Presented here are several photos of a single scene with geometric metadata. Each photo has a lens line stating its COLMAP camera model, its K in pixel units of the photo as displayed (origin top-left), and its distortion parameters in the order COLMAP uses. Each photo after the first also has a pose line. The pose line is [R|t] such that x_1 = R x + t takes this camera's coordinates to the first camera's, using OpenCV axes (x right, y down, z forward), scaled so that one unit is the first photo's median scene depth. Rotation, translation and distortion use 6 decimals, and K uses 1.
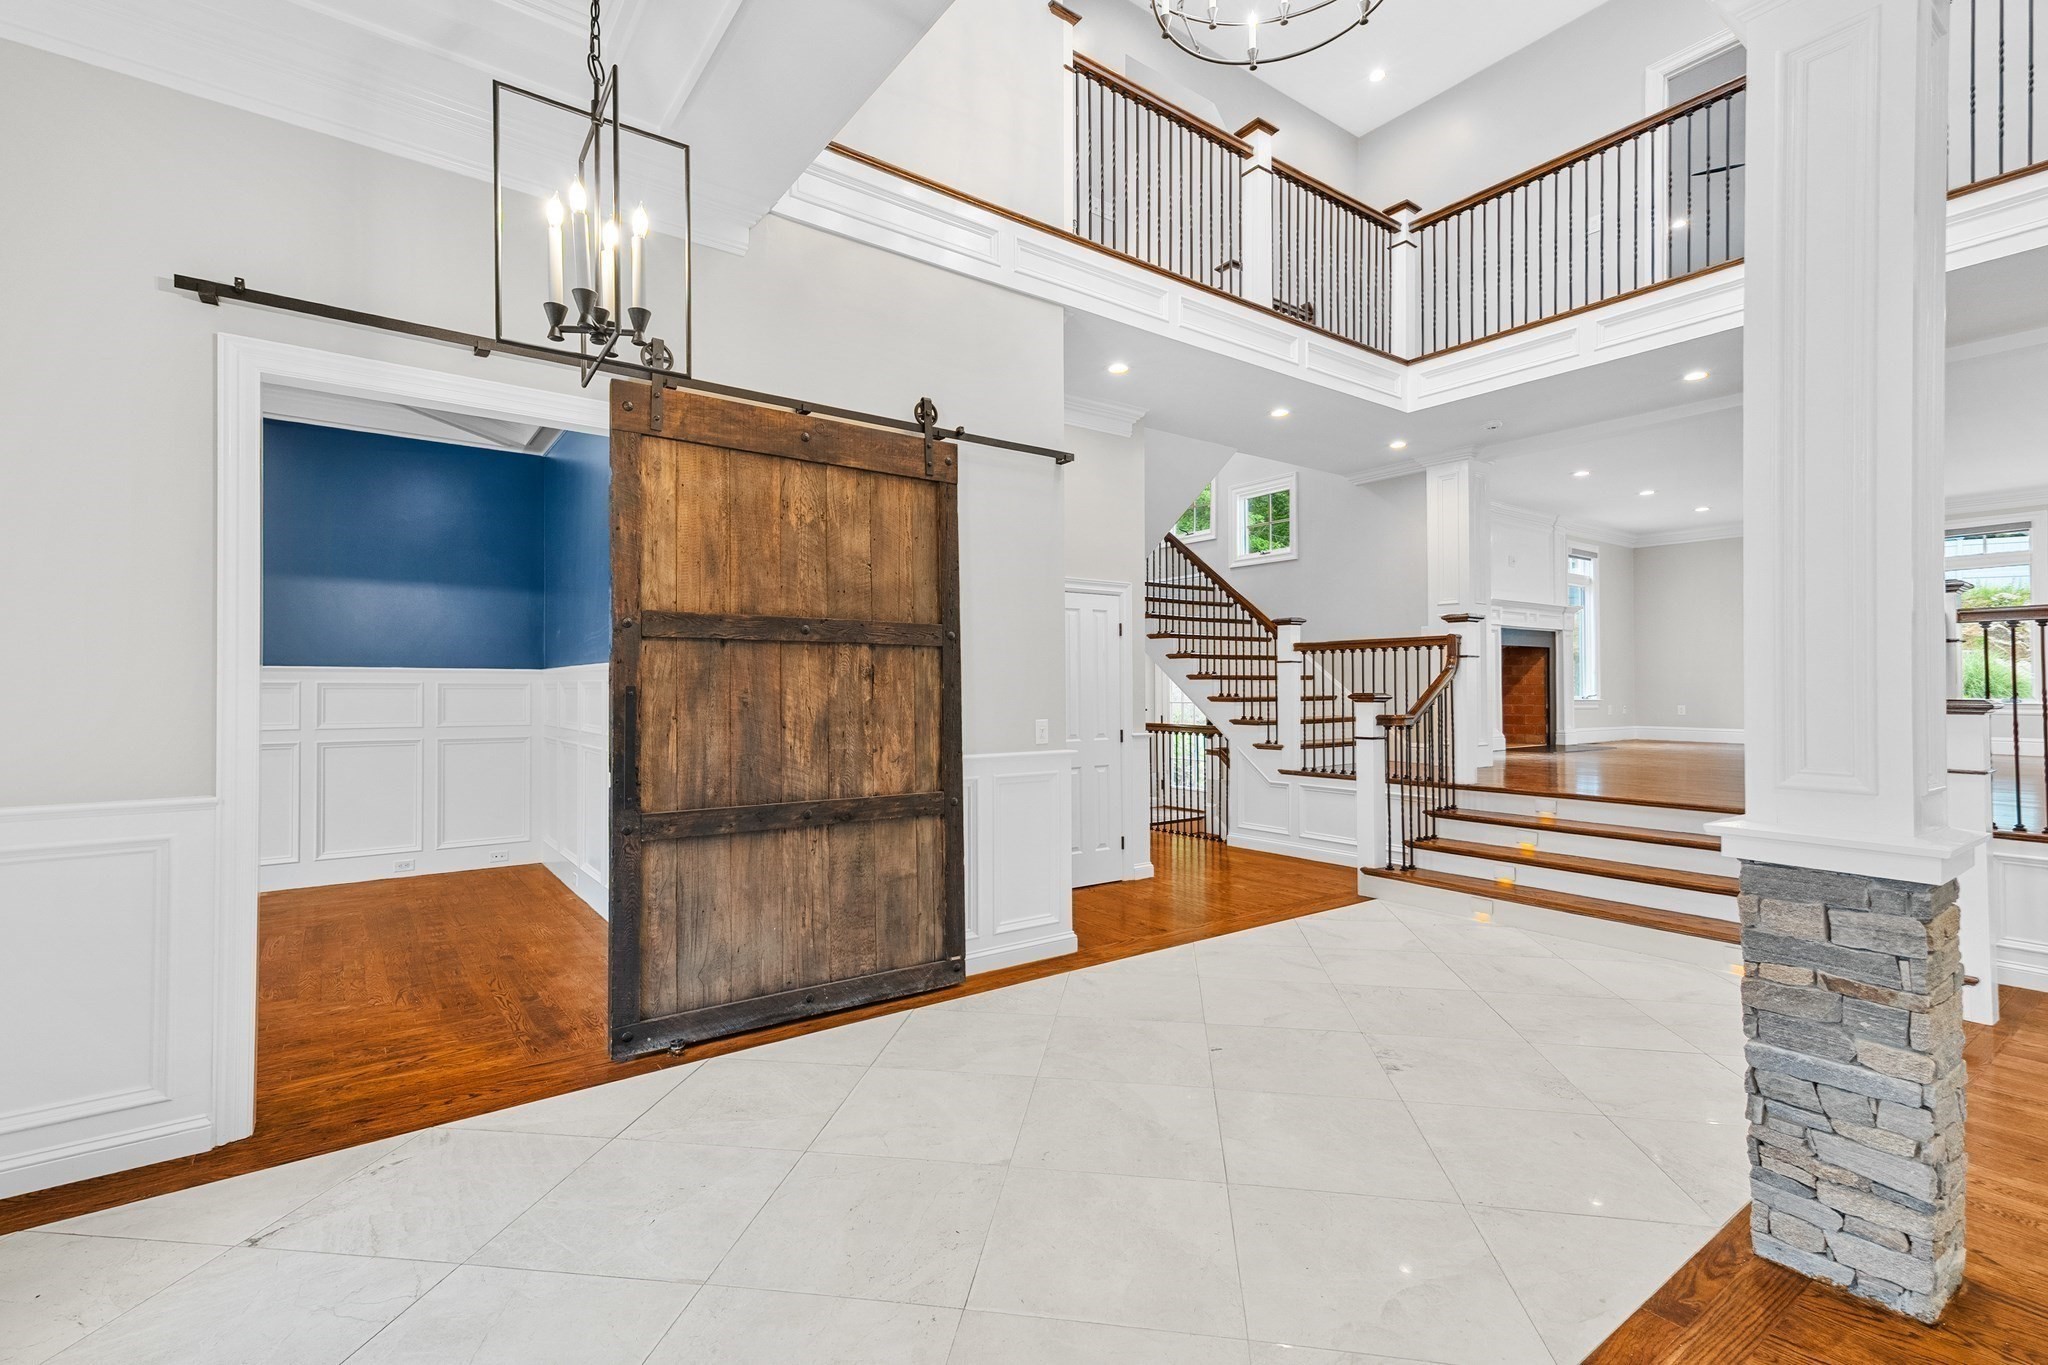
lens RADIAL K [[927.5, 0, 1021.7], [0, 927.5, 683.7], [0, 0, 1]] dist [0.017273, 0.002243]
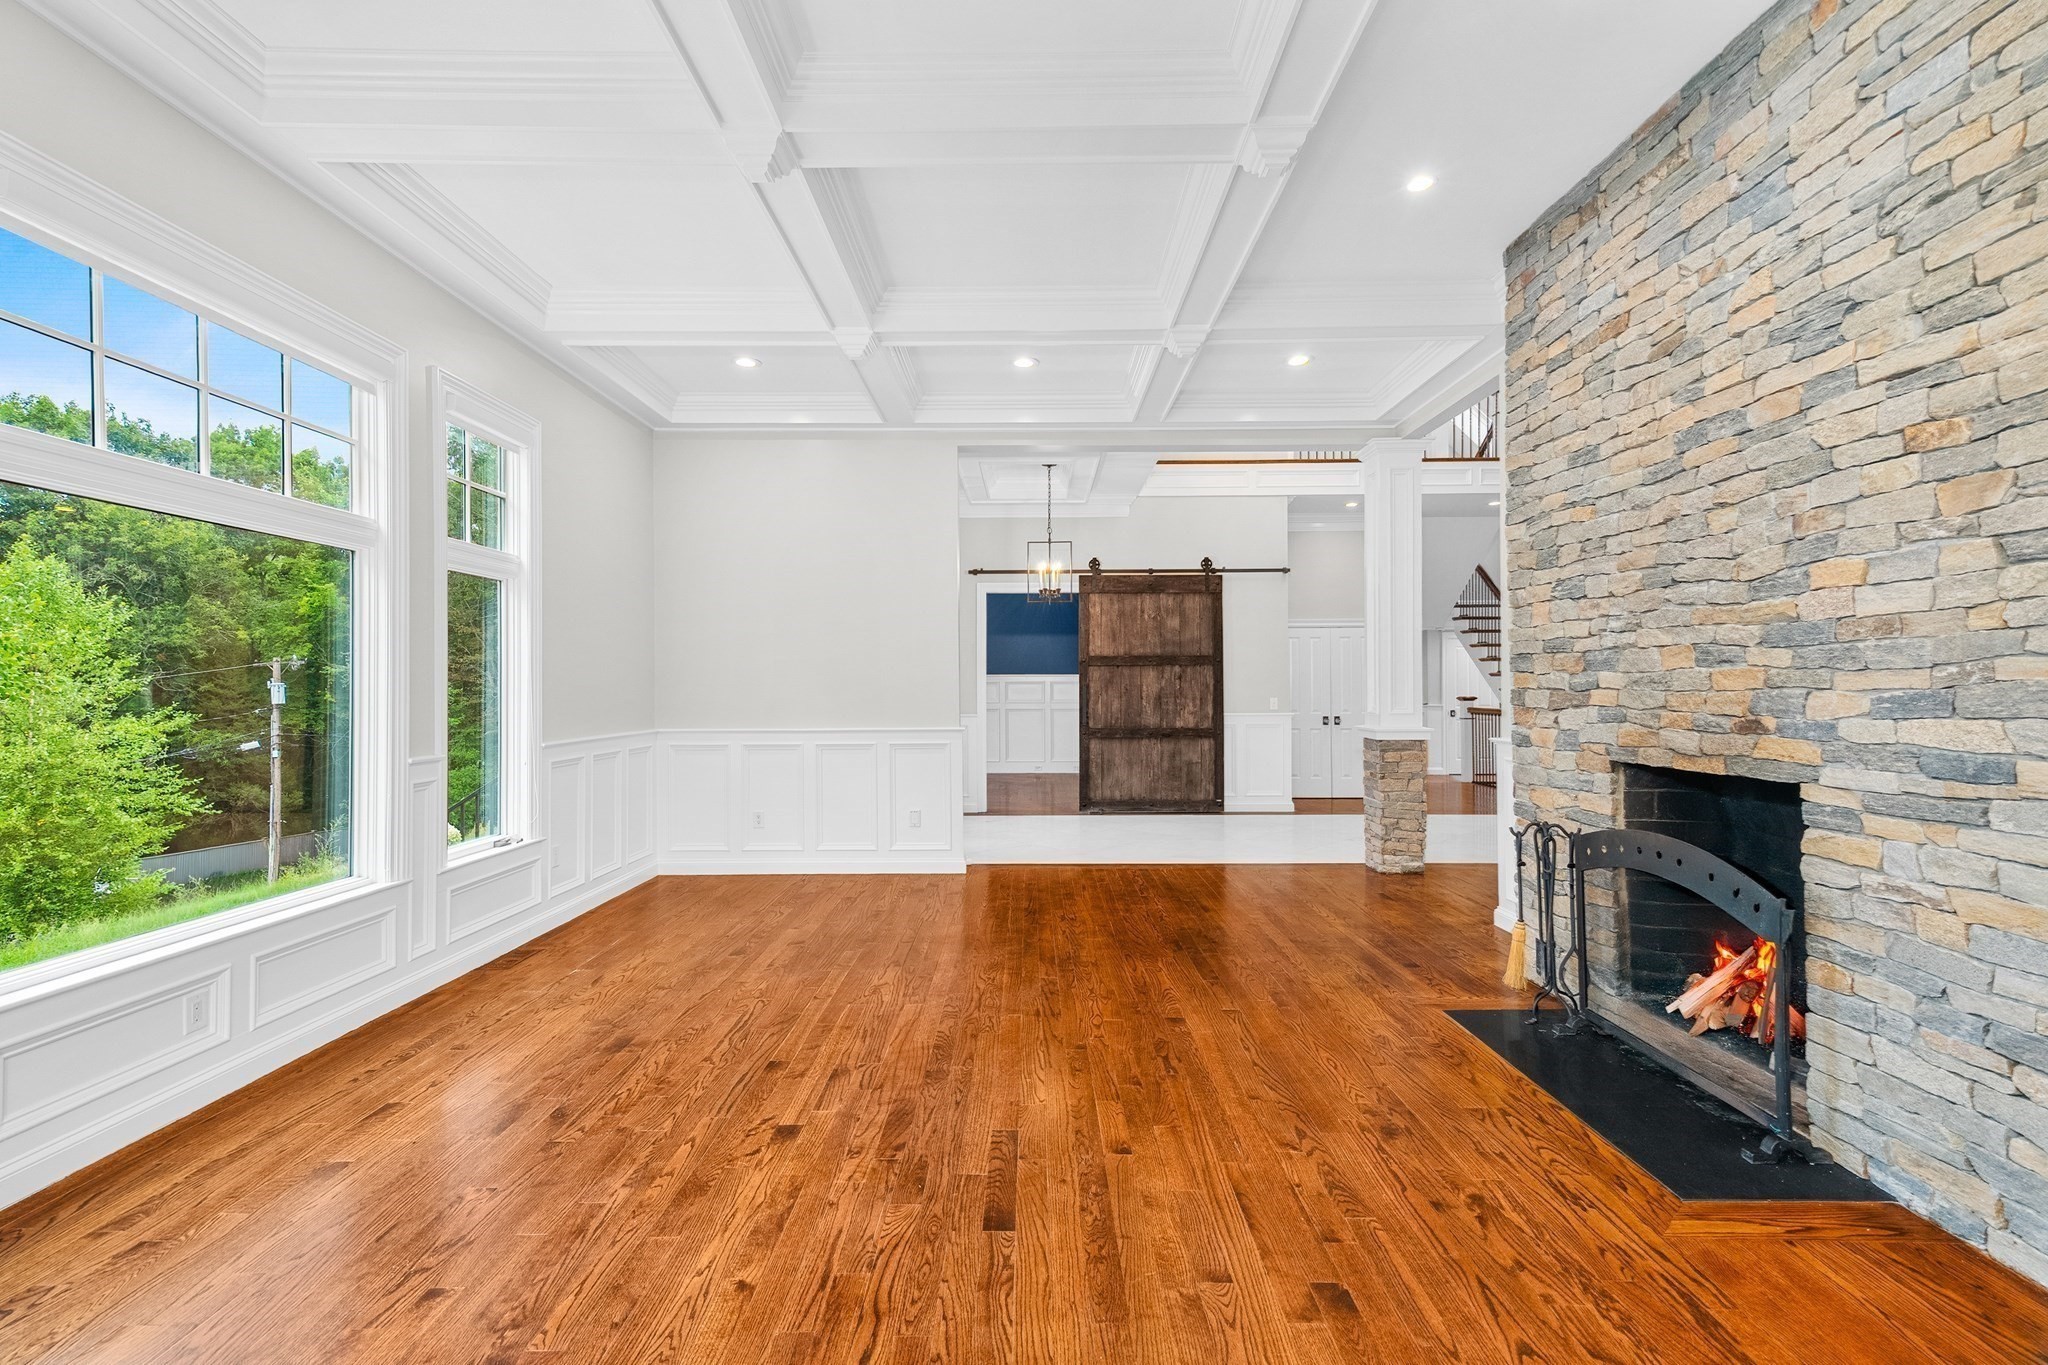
lens RADIAL K [[927.5, 0, 1023.9], [0, 927.5, 679.2], [0, 0, 1]] dist [0.017273, 0.002243]
pose [[0.800307, -0.006622, -0.599554, 1.013490], [0.007717, 0.999970, -0.000744, -0.006788], [0.599540, -0.004031, 0.800334, -1.239011]]
